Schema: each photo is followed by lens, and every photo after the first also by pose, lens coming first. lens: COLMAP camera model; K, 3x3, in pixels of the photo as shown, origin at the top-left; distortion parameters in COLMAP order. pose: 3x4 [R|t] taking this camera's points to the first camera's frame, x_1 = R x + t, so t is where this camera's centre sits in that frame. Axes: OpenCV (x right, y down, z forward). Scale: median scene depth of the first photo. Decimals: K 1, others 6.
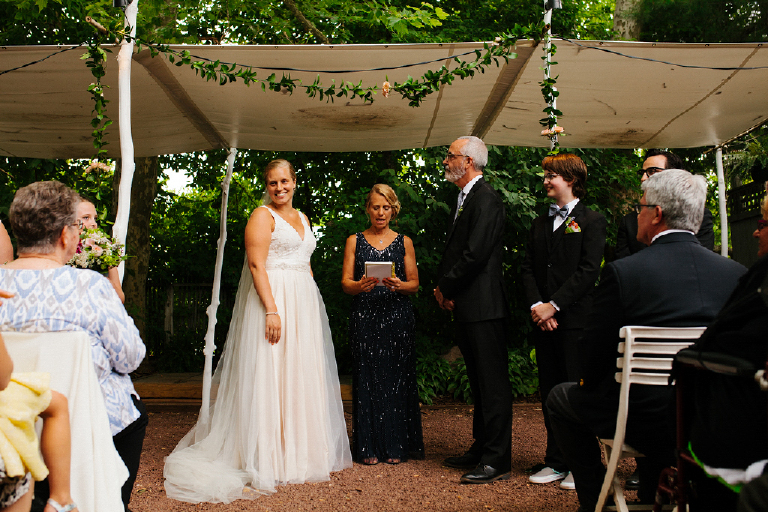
lens RADIAL K [[750.9, 0, 384.0], [0, 750.9, 256.0], [0, 0, 1]] dist [-0.006414, 0.020542]
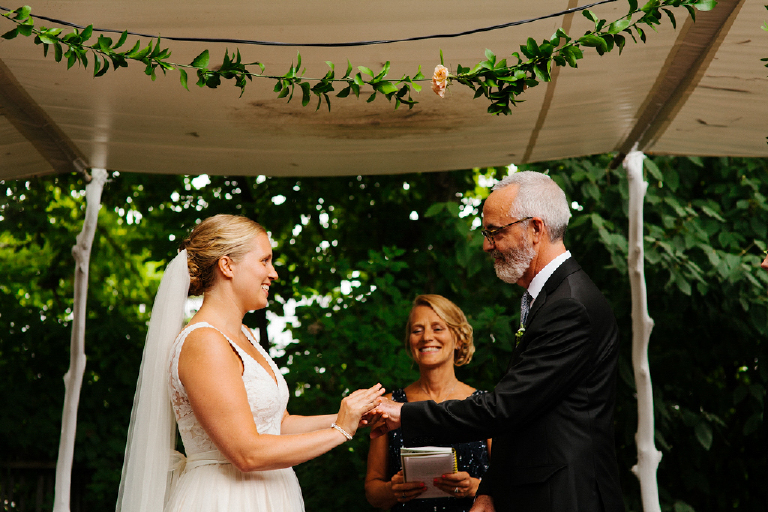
lens RADIAL K [[1892.6, 0, 384.0], [0, 1892.6, 275.8], [0, 0, 1]] dist [0.159275, -1.464693]
pose [[0.999577, -0.014412, -0.025268, -0.004274], [0.013283, 0.998929, -0.044318, -0.043908], [0.025879, 0.043964, 0.998698, -0.203324]]
